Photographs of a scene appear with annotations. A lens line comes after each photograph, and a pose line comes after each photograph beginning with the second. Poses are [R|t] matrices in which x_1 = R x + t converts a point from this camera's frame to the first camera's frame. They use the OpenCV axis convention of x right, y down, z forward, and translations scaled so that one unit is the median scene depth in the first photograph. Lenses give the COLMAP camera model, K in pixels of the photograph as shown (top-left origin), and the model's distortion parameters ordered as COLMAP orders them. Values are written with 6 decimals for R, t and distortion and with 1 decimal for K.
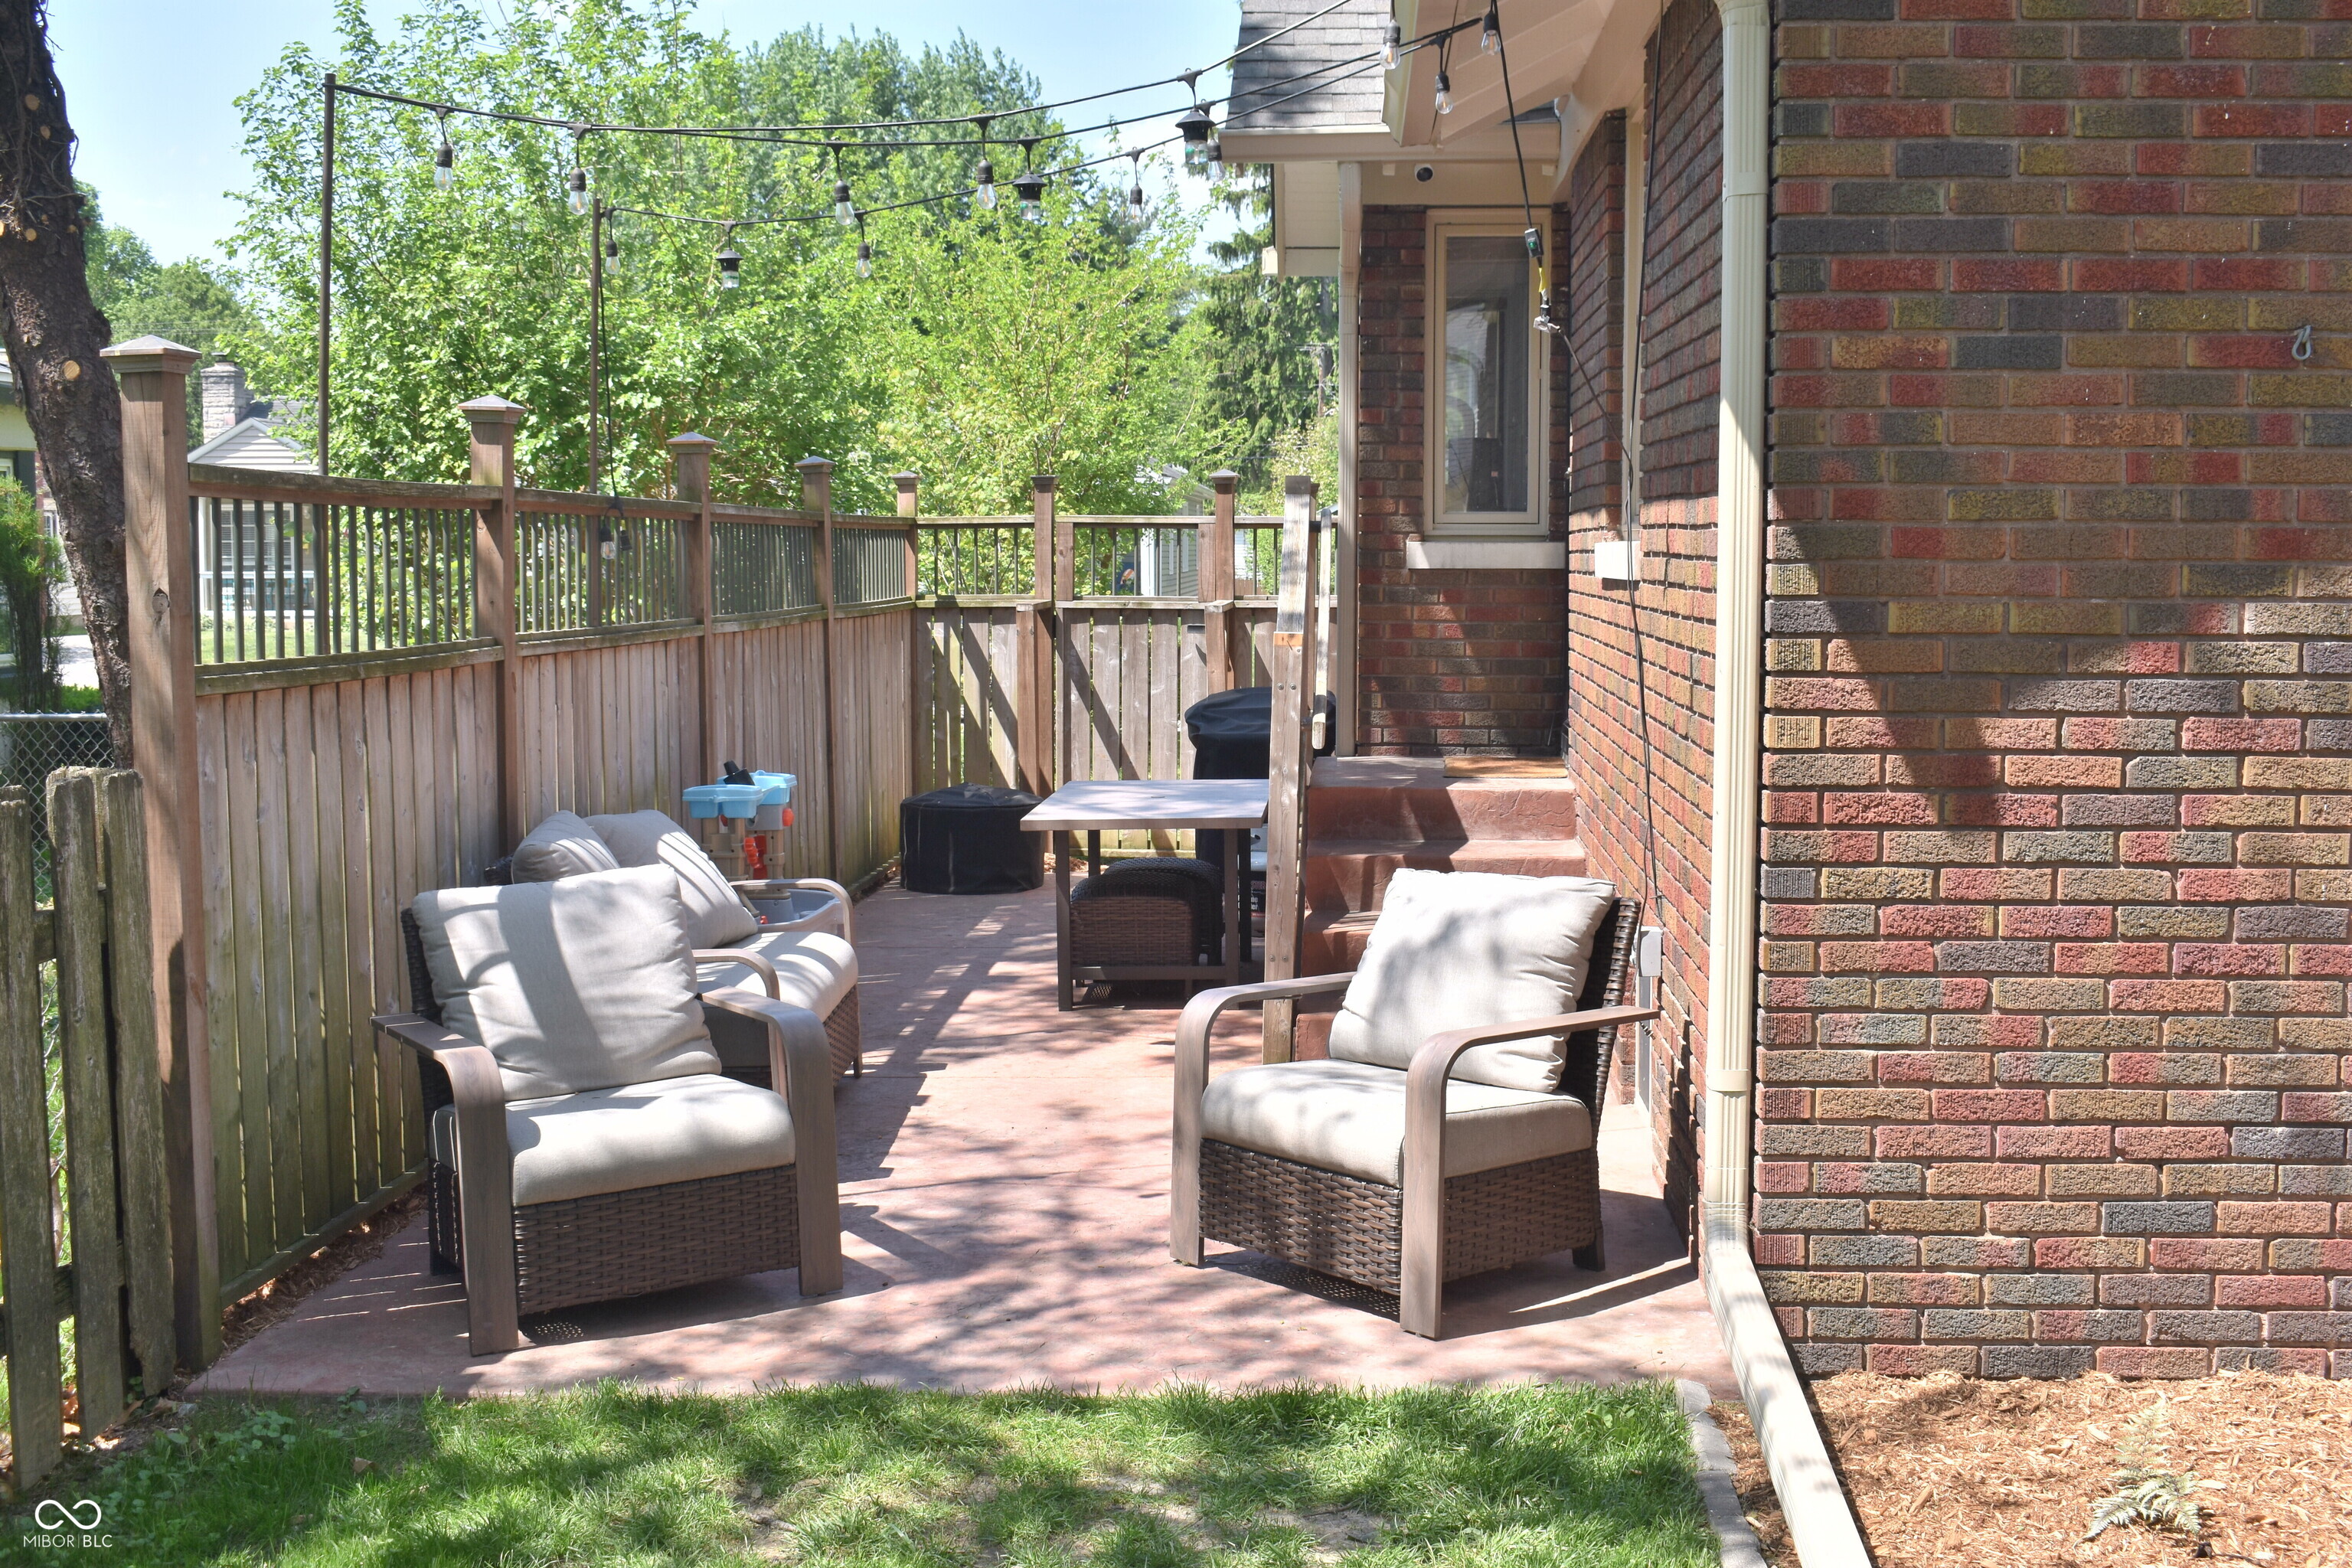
lens RADIAL K [[2648.1, 0, 1176.1], [0, 2648.1, 785.5], [0, 0, 1]] dist [-0.102495, 0.000000]
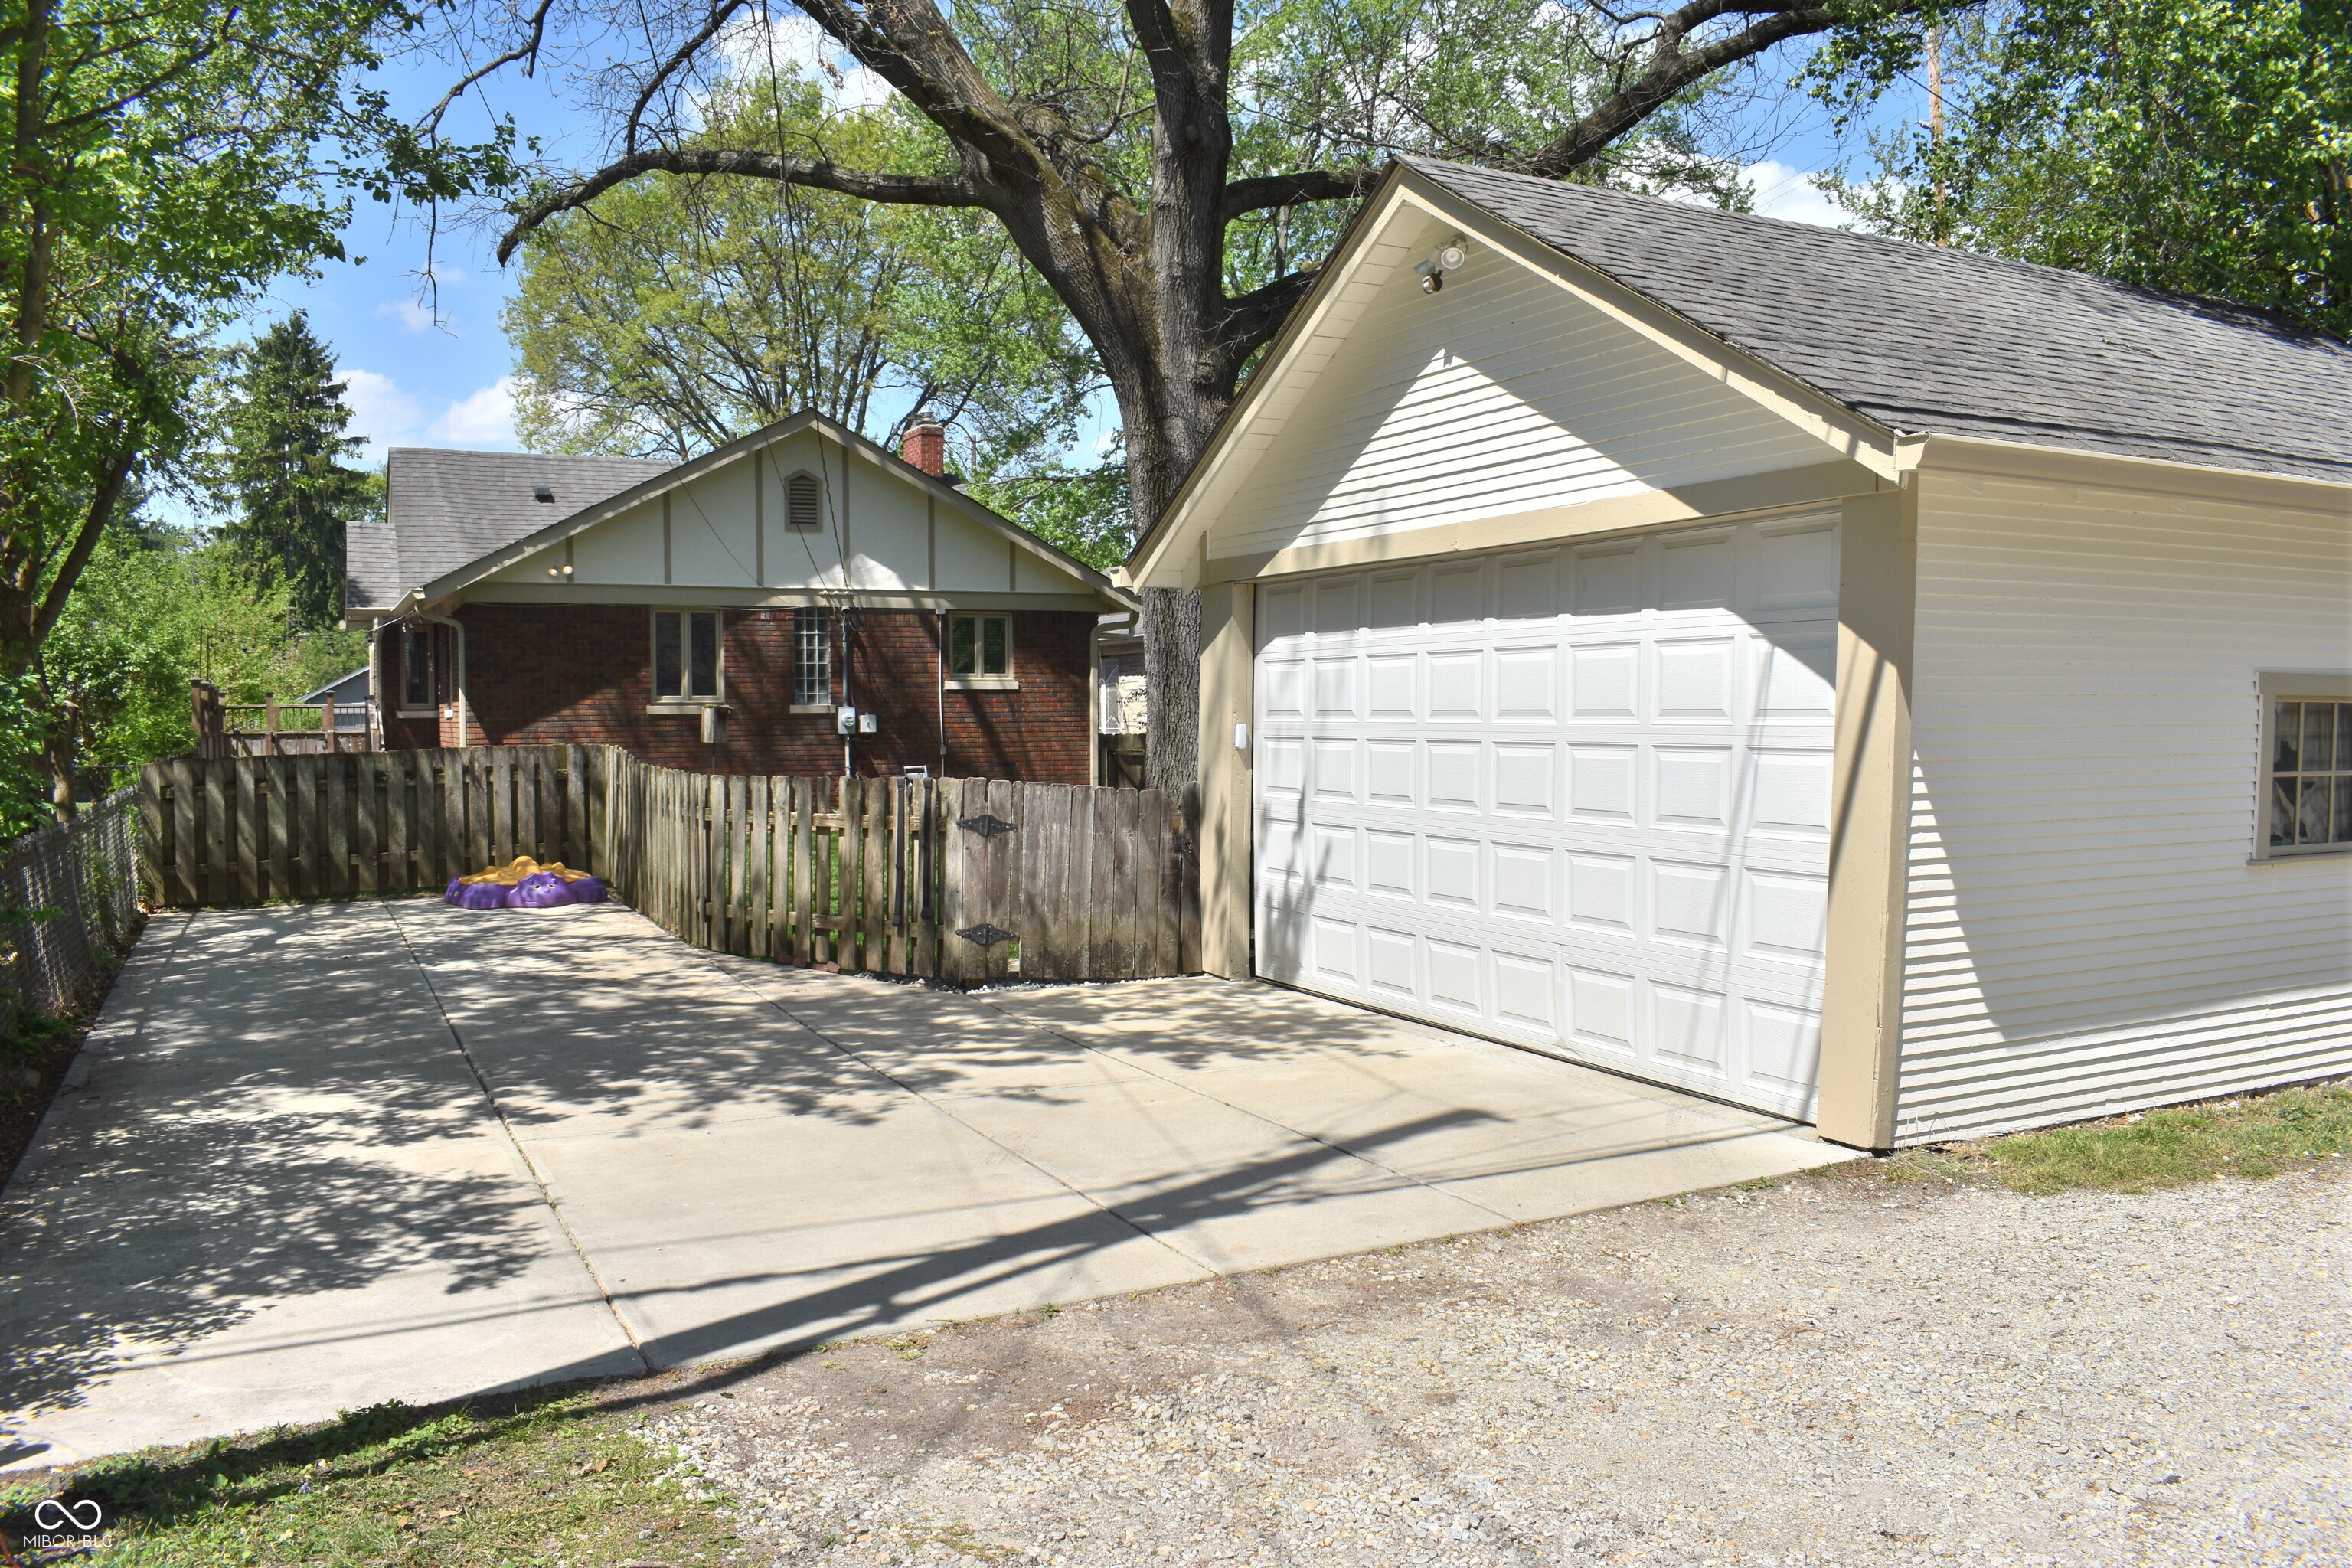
lens RADIAL K [[1839.4, 0, 1176.7], [0, 1839.4, 784.9], [0, 0, 1]] dist [-0.075031, 0.004490]
pose [[0.866317, -0.022001, 0.499010, -0.194910], [0.050311, 0.997792, -0.043353, 0.145486], [-0.496955, 0.062663, 0.865511, -1.443095]]
